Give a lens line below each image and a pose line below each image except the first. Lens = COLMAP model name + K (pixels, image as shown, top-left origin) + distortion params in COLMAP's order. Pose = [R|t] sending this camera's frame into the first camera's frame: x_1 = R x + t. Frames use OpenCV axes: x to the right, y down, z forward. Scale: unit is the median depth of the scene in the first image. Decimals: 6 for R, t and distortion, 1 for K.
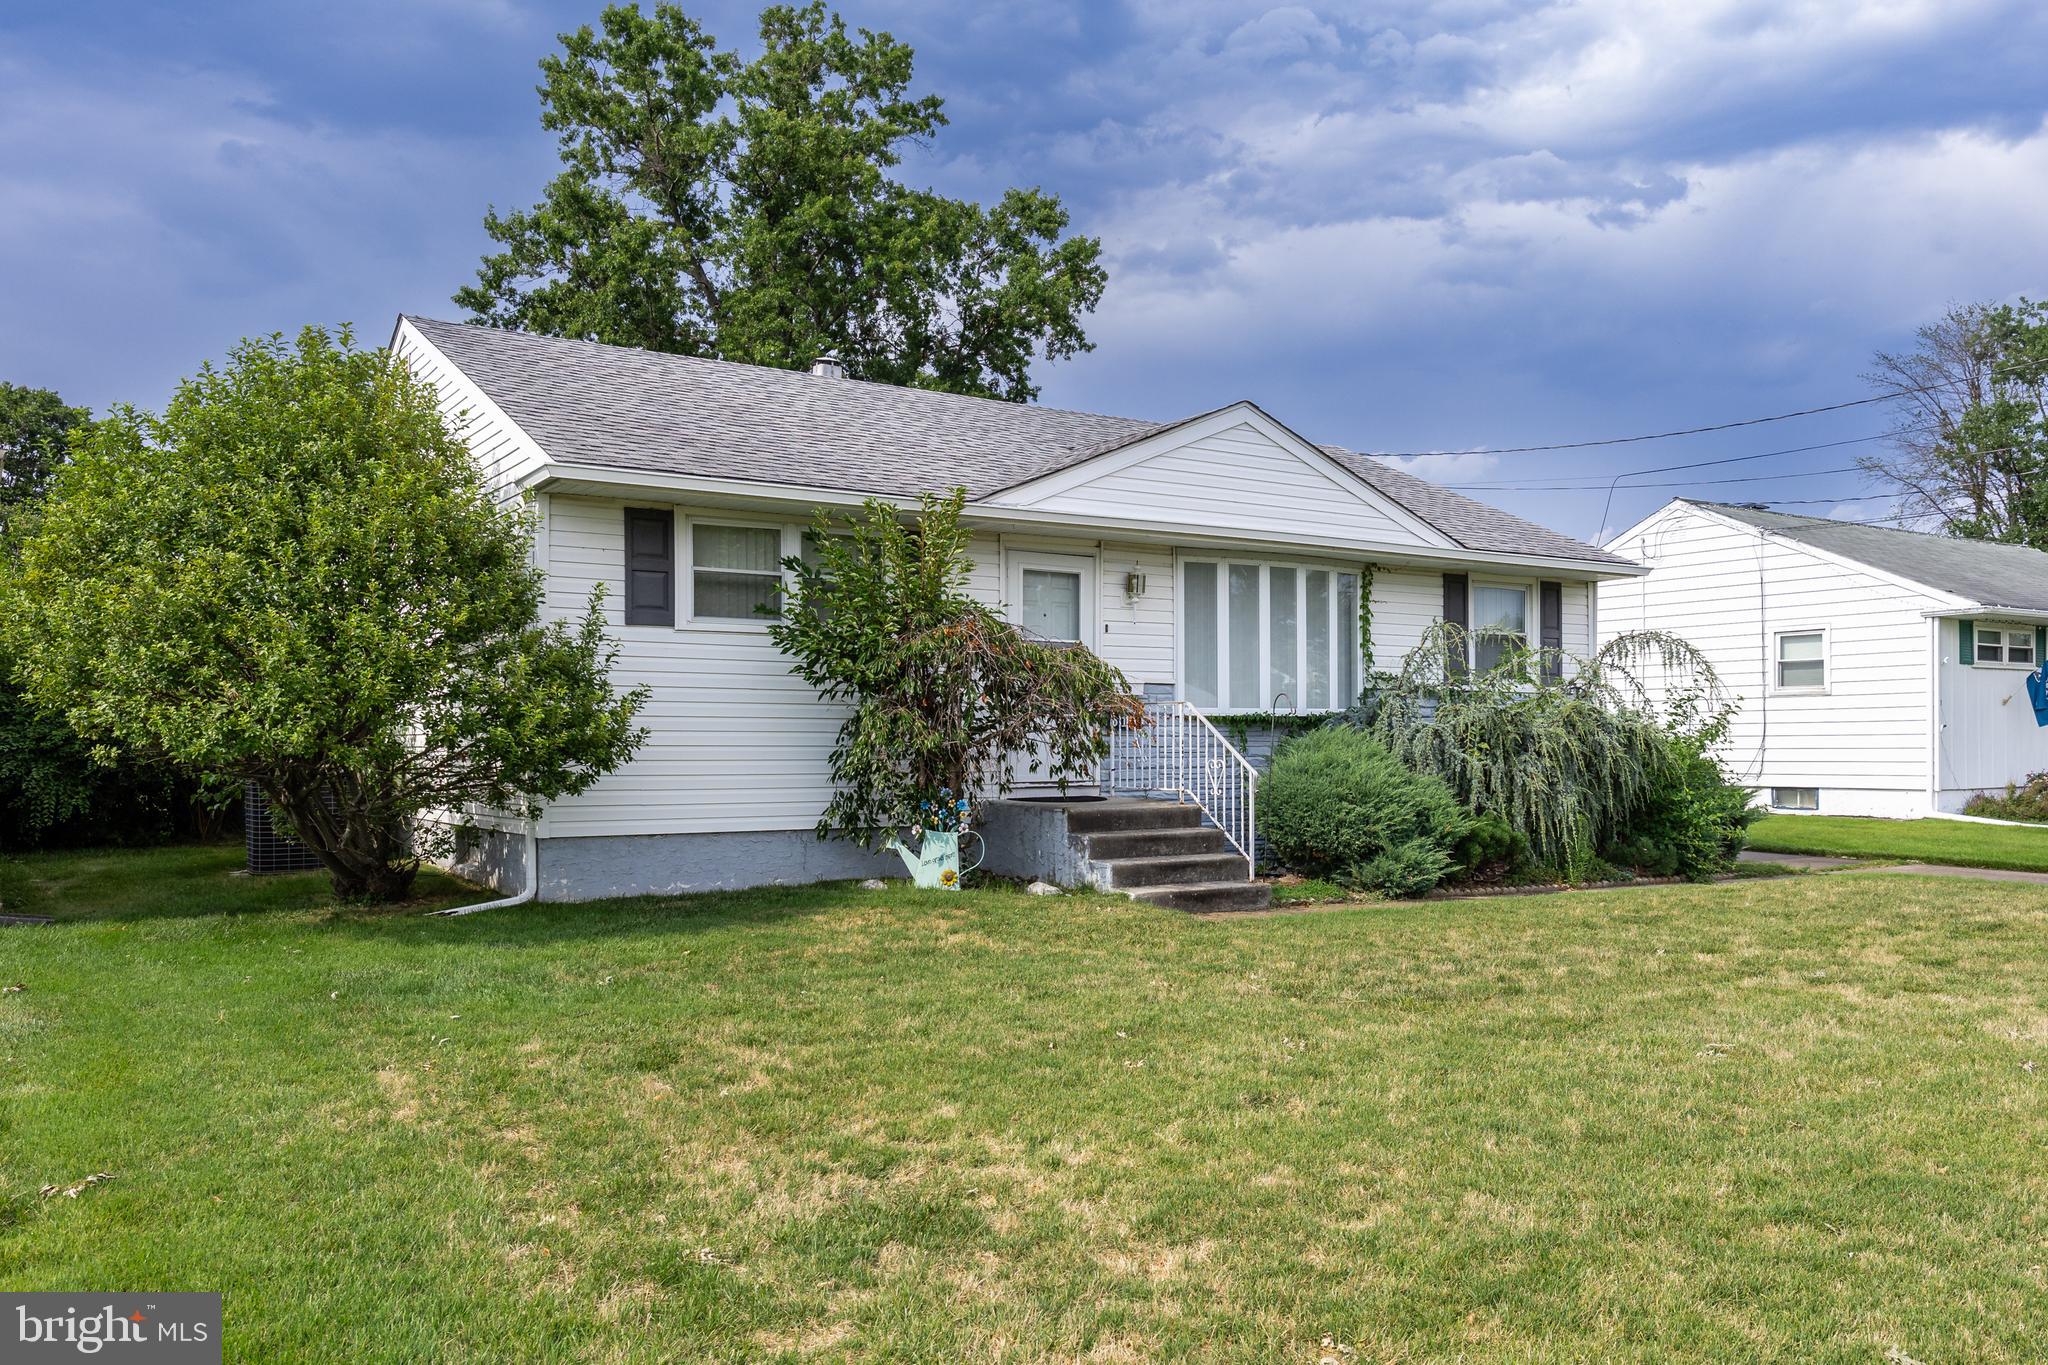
lens RADIAL K [[1408.1, 0, 1026.8], [0, 1408.1, 760.4], [0, 0, 1]] dist [-0.002906, -0.001177]
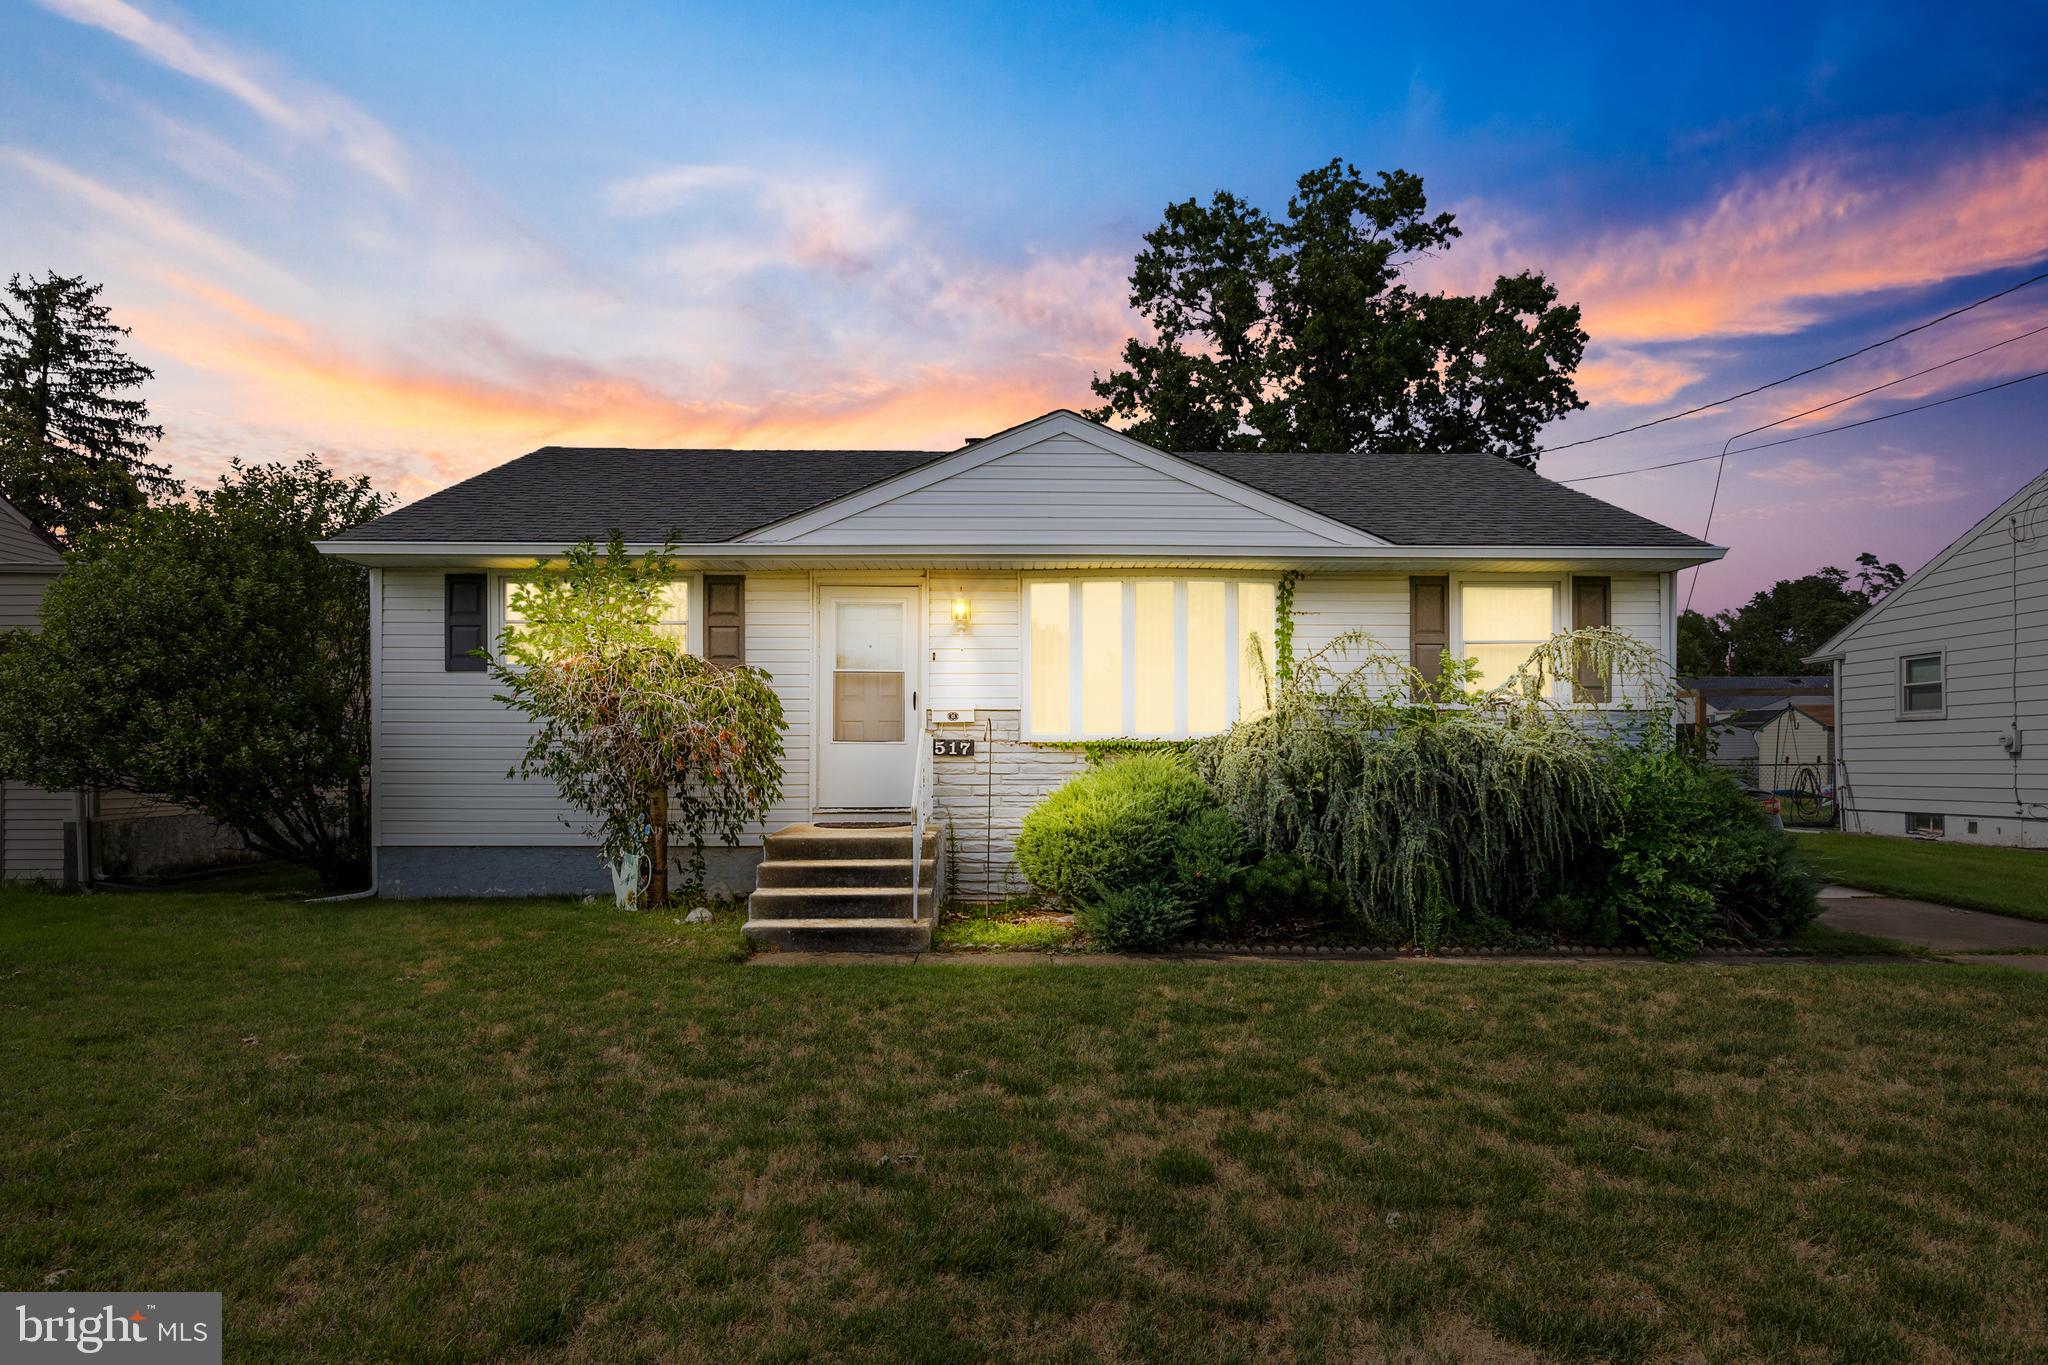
lens RADIAL K [[1068.6, 0, 1026.2], [0, 1068.6, 778.6], [0, 0, 1]] dist [-0.002415, -0.000491]
pose [[0.877207, 0.008876, -0.480029, 0.428117], [-0.006343, 0.999956, 0.006899, -0.010343], [0.480070, -0.003007, 0.877225, 0.317518]]
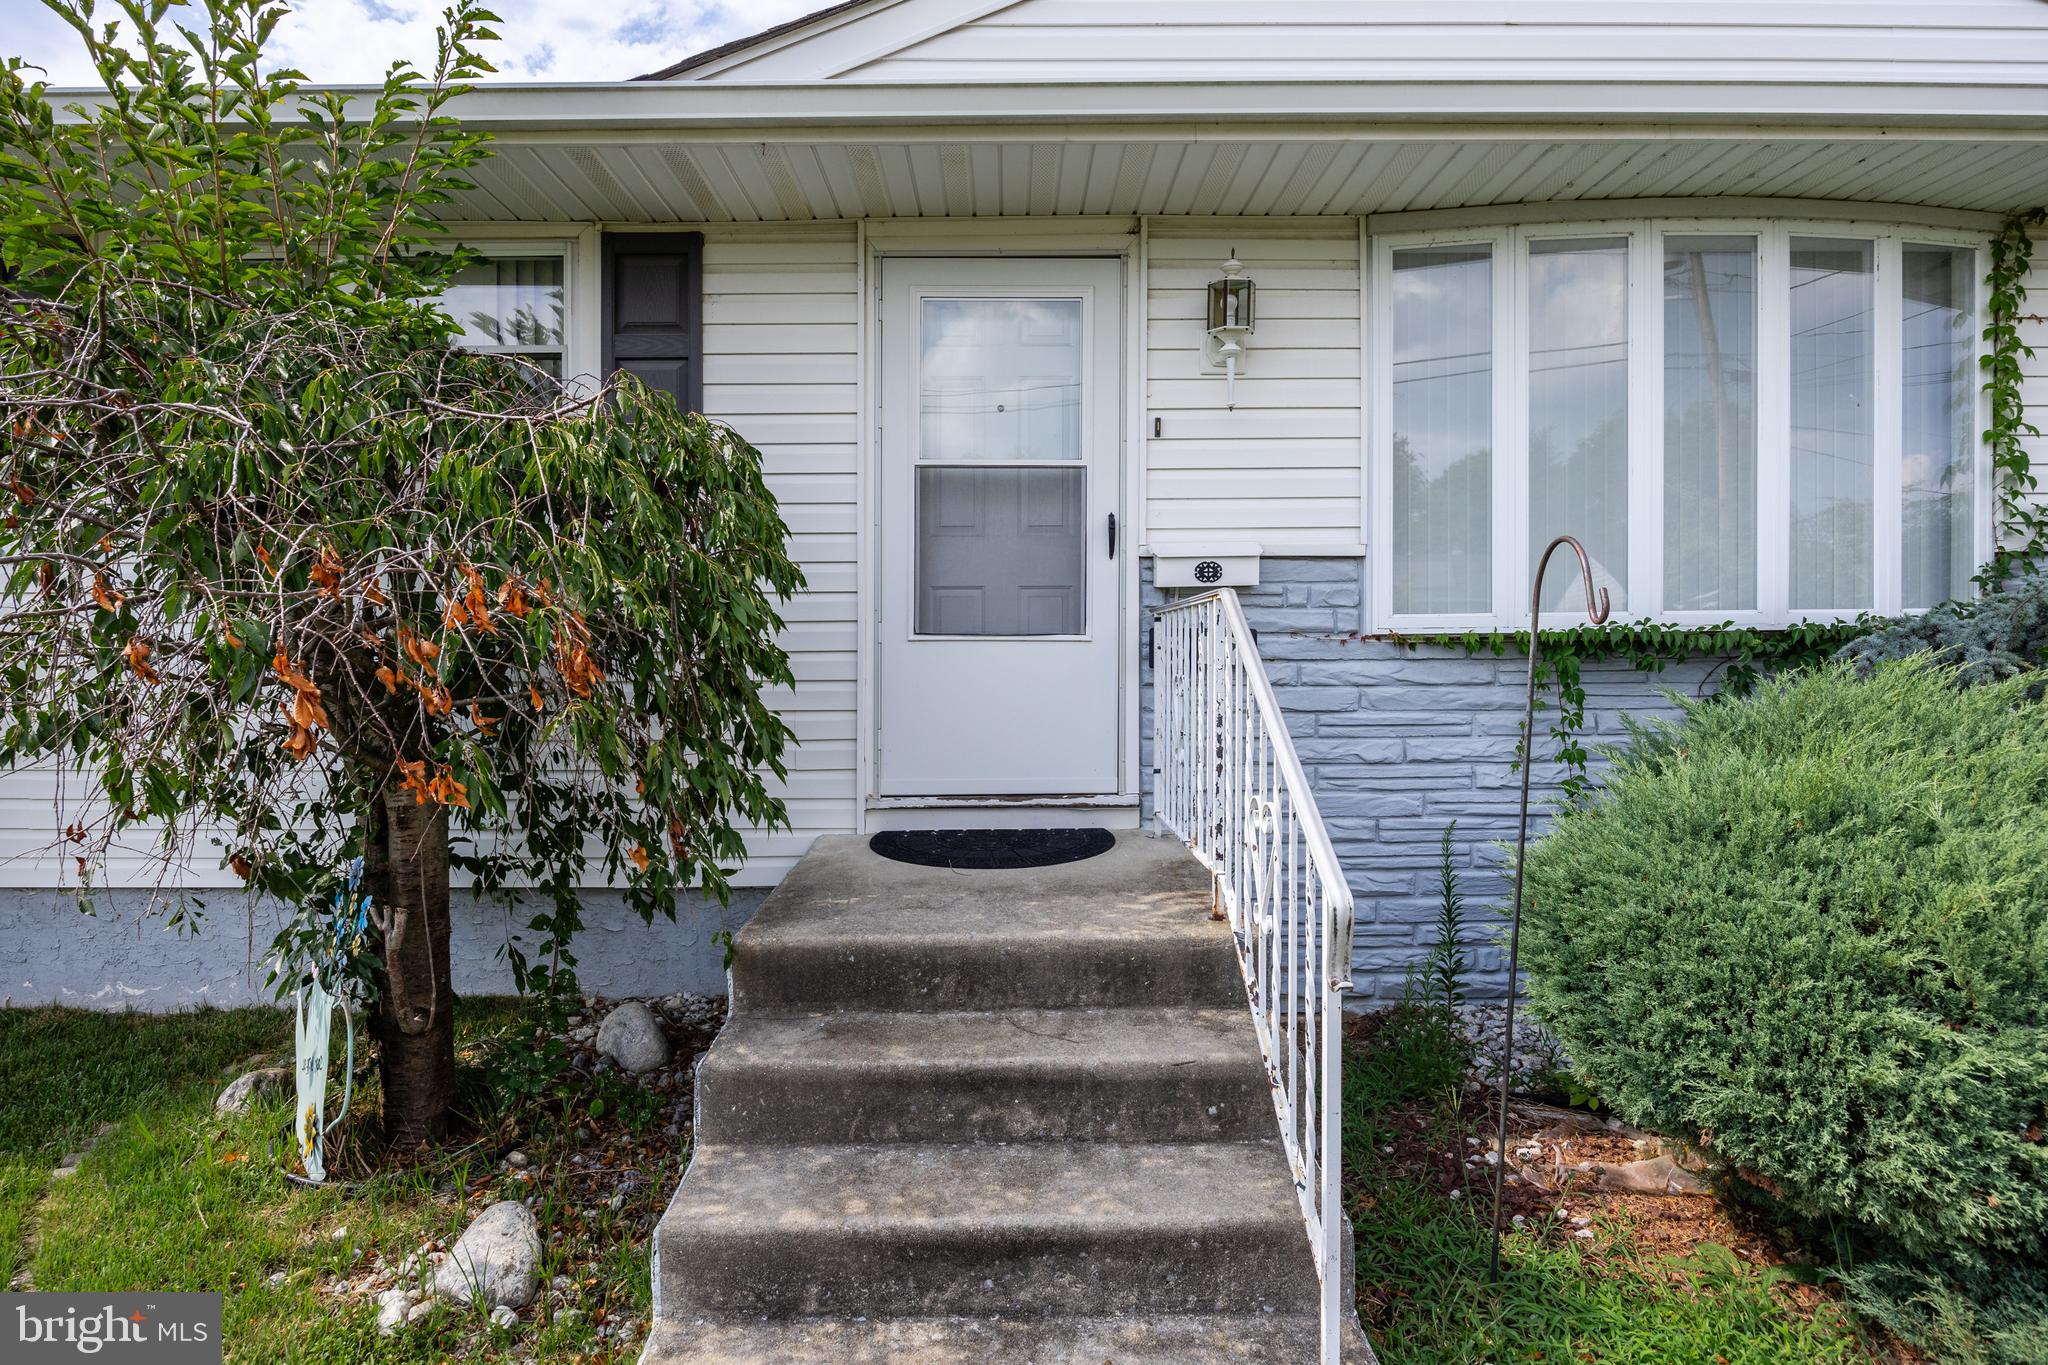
lens RADIAL K [[994.9, 0, 992.7], [0, 994.9, 672.4], [0, 0, 1]] dist [-0.004413, -0.000372]
pose [[0.855799, 0.007236, -0.517258, 0.148319], [-0.003058, 0.999955, 0.008929, -0.020930], [0.517300, -0.006059, 0.855783, 0.639457]]
